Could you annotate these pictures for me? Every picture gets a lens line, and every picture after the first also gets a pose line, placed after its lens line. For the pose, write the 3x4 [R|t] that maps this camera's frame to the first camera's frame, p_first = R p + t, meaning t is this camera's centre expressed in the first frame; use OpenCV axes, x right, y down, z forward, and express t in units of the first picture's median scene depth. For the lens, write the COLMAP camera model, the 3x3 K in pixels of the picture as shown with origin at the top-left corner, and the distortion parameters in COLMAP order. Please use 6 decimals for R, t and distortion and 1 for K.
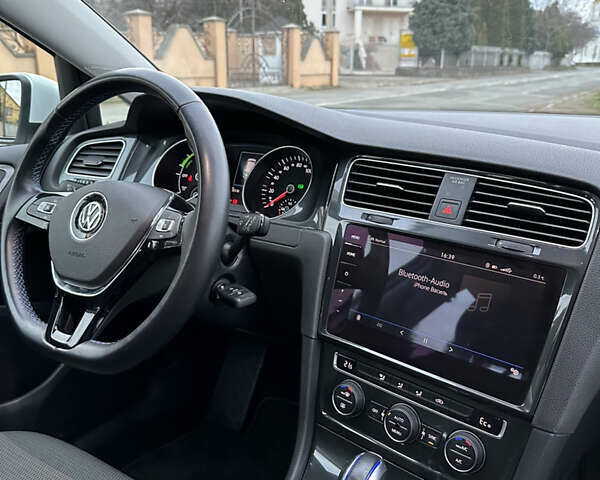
lens RADIAL K [[563.0, 0, 307.8], [0, 563.0, 238.2], [0, 0, 1]] dist [0.131371, -0.257288]
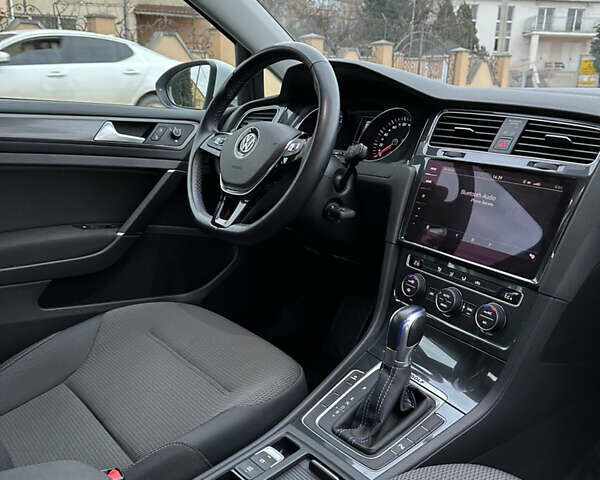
lens RADIAL K [[563.0, 0, 307.8], [0, 563.0, 238.2], [0, 0, 1]] dist [0.131371, -0.257288]
pose [[0.961077, 0.088807, -0.261620, 0.130096], [-0.099342, 0.994679, -0.027296, 0.177950], [0.257803, 0.052223, 0.964785, -0.265373]]
